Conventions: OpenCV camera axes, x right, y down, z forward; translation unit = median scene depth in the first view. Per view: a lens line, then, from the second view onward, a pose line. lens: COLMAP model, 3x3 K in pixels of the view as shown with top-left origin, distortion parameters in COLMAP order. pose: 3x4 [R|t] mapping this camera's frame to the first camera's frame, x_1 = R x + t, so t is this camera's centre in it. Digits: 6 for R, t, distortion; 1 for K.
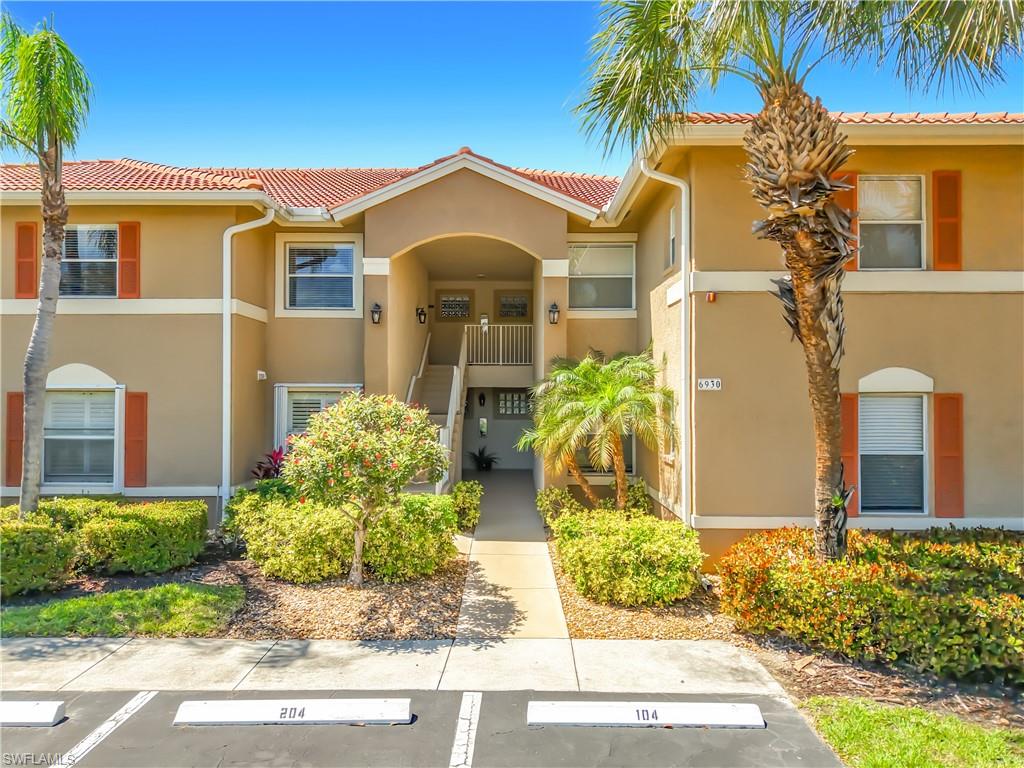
lens RADIAL K [[716.2, 0, 507.4], [0, 716.2, 381.9], [0, 0, 1]] dist [0.004490, -0.006029]
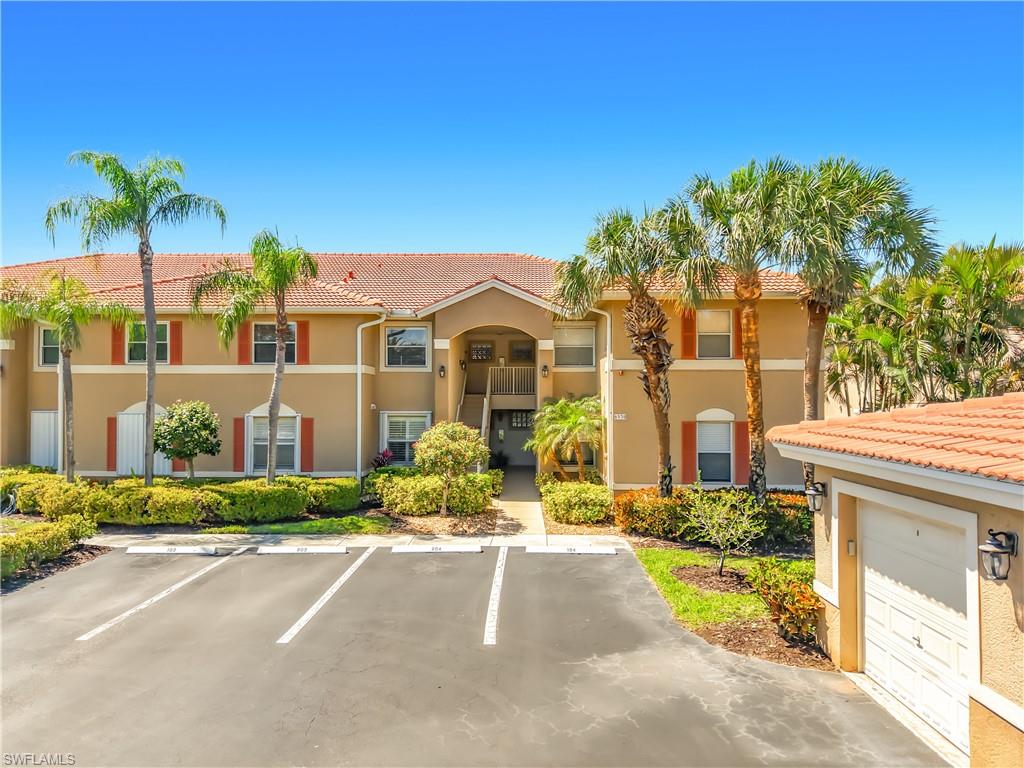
lens RADIAL K [[703.3, 0, 506.5], [0, 703.3, 385.4], [0, 0, 1]] dist [0.097870, -0.134686]
pose [[0.999861, -0.000796, -0.016639, 0.000738], [0.000737, 0.999993, -0.003544, -0.071991], [0.016641, 0.003531, 0.999855, -0.893798]]
